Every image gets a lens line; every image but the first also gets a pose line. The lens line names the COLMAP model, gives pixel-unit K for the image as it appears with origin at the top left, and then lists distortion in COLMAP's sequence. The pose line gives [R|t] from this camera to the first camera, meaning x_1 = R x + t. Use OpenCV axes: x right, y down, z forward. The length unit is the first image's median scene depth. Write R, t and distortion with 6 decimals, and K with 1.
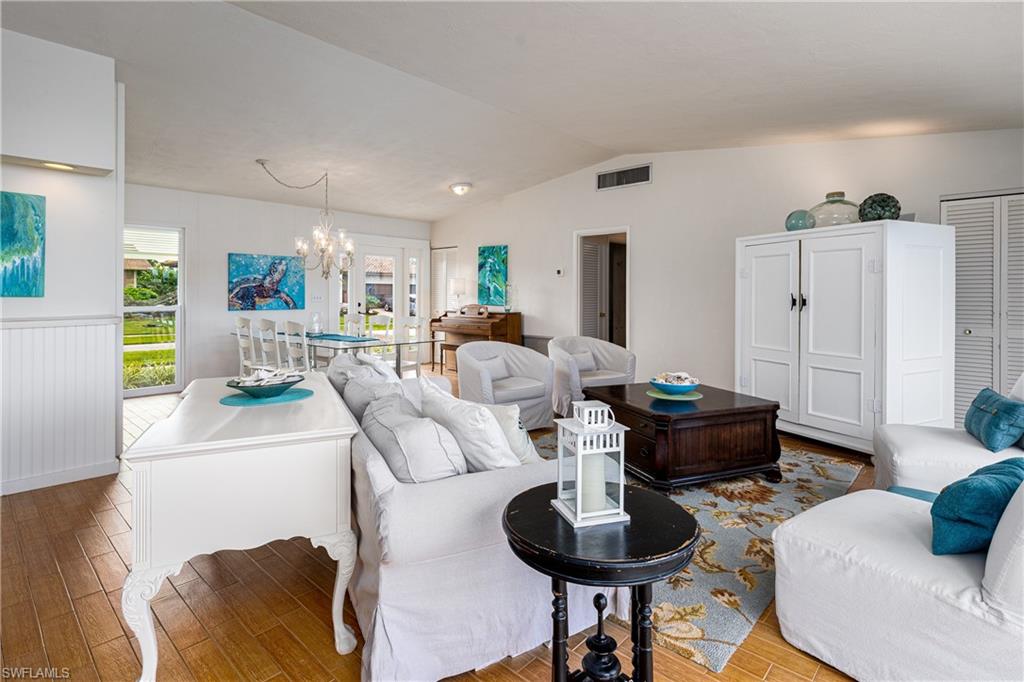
lens RADIAL K [[510.1, 0, 524.3], [0, 510.1, 292.4], [0, 0, 1]] dist [0.001548, 0.000043]
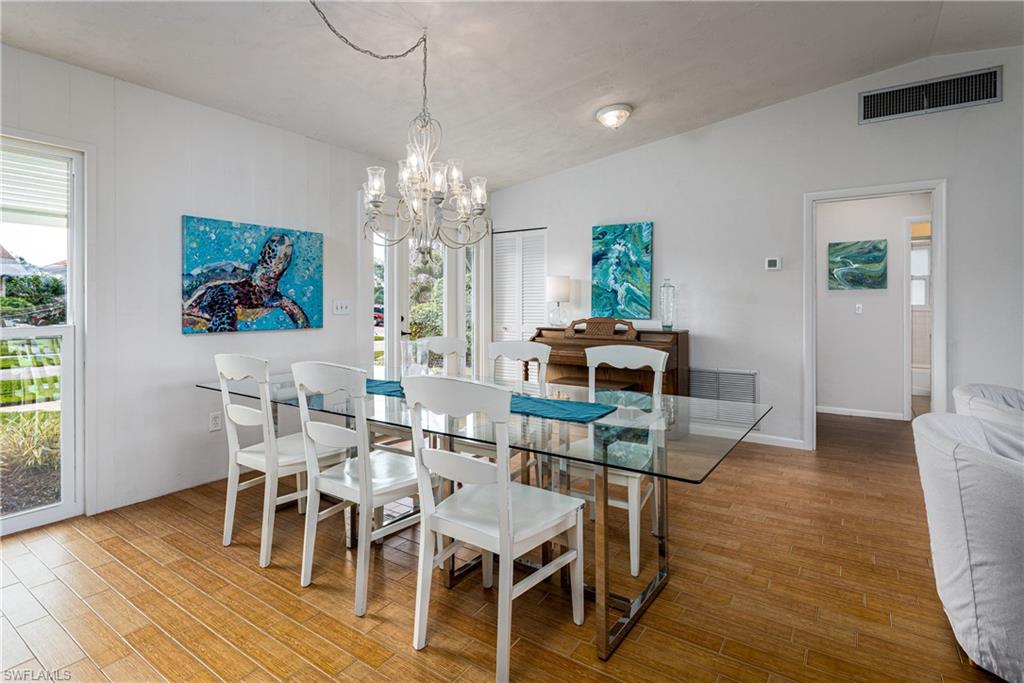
lens RADIAL K [[508.3, 0, 517.1], [0, 508.3, 303.2], [0, 0, 1]] dist [0.000538, 0.000060]
pose [[0.991306, -0.000999, 0.131574, -0.309460], [0.000830, 0.999999, 0.001341, 0.005932], [-0.131576, -0.001220, 0.991305, 0.452568]]
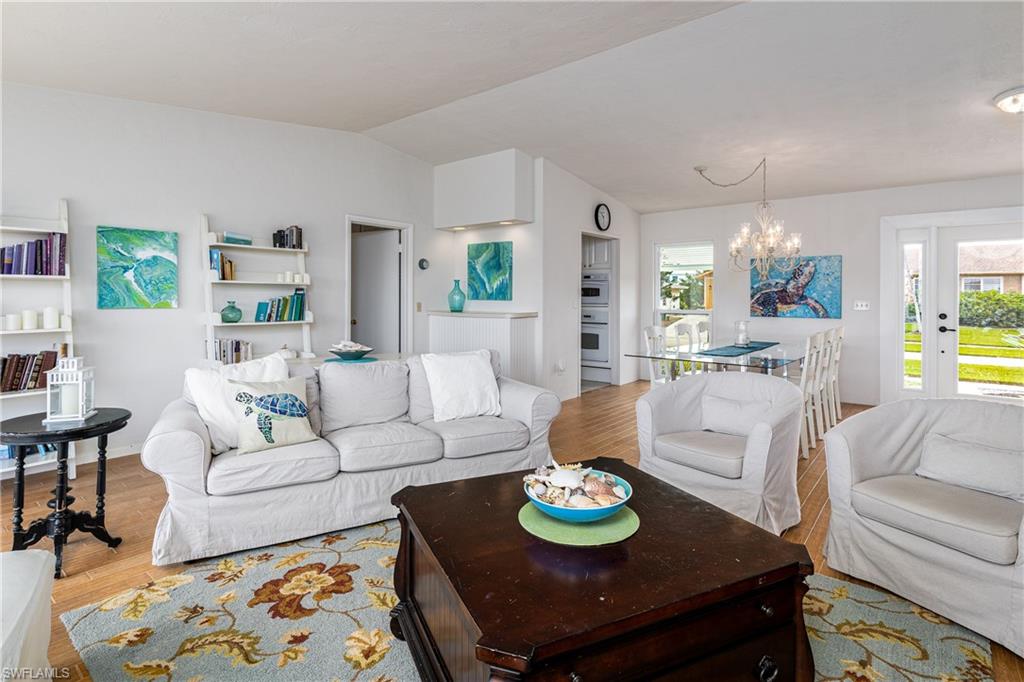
lens RADIAL K [[508.3, 0, 517.1], [0, 508.3, 302.7], [0, 0, 1]] dist [0.000538, 0.000060]
pose [[0.055995, 0.007938, -0.998400, 0.371182], [-0.001003, 0.999968, 0.007894, 0.001469], [0.998431, 0.000559, 0.056001, 0.458337]]
